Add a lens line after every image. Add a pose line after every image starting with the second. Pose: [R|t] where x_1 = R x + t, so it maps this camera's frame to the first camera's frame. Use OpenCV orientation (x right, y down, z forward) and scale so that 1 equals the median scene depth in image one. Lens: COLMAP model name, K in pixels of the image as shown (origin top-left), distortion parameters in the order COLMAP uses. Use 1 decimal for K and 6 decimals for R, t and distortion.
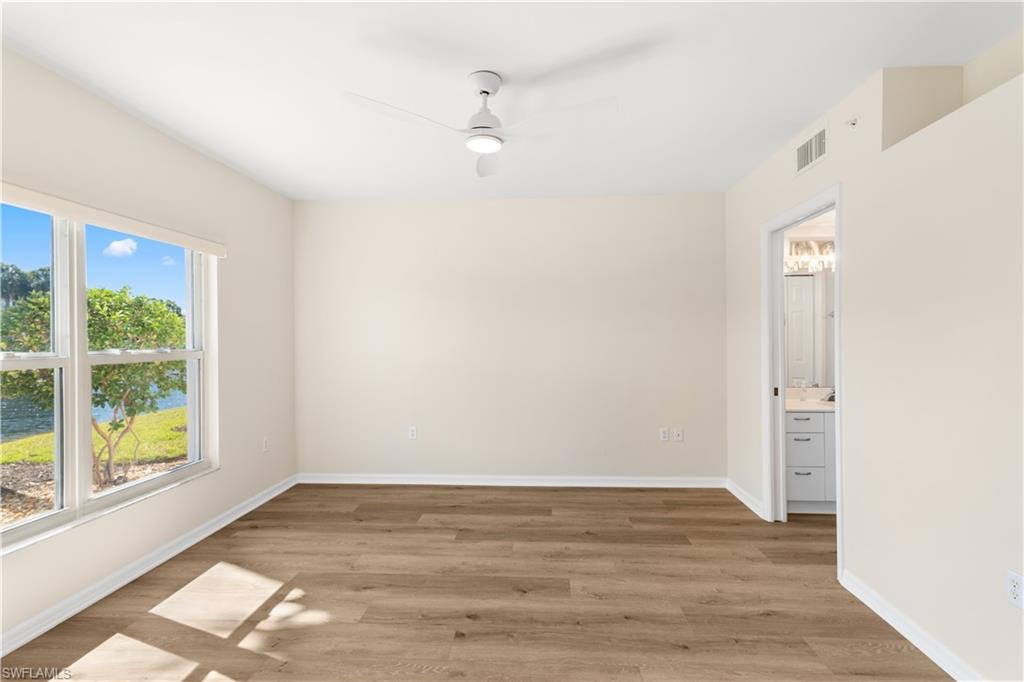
lens RADIAL K [[477.7, 0, 508.1], [0, 477.7, 342.8], [0, 0, 1]] dist [0.011596, -0.000582]
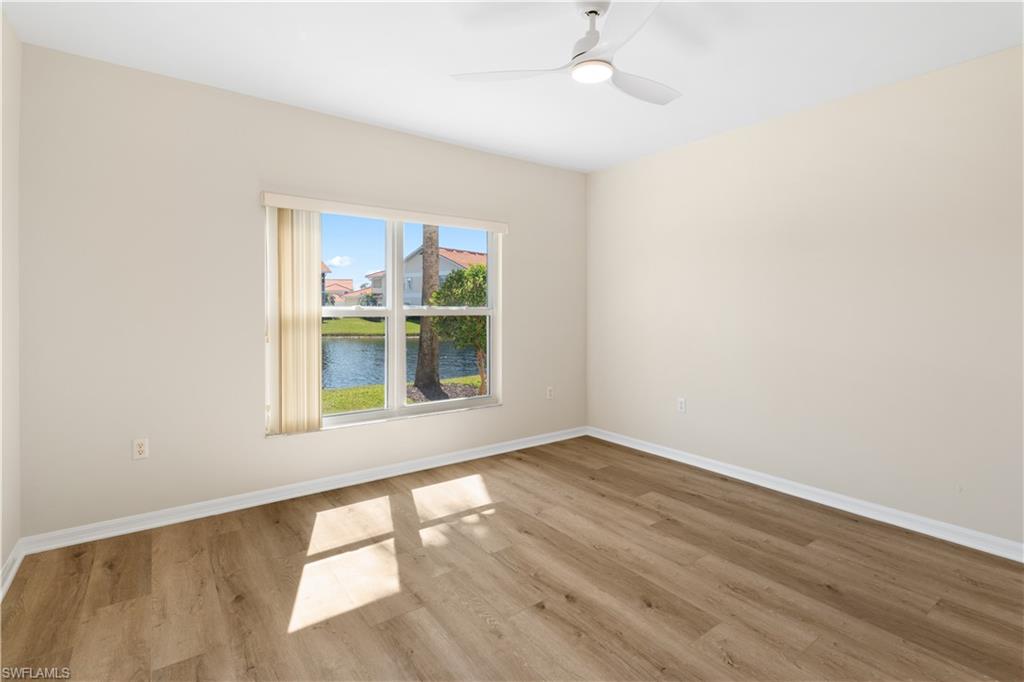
lens RADIAL K [[477.7, 0, 488.7], [0, 477.7, 309.7], [0, 0, 1]] dist [0.011596, -0.000582]
pose [[0.643350, 0.006860, -0.765541, 0.377231], [-0.009888, 0.999951, 0.000651, 0.019697], [0.765508, 0.007151, 0.643386, 0.215103]]
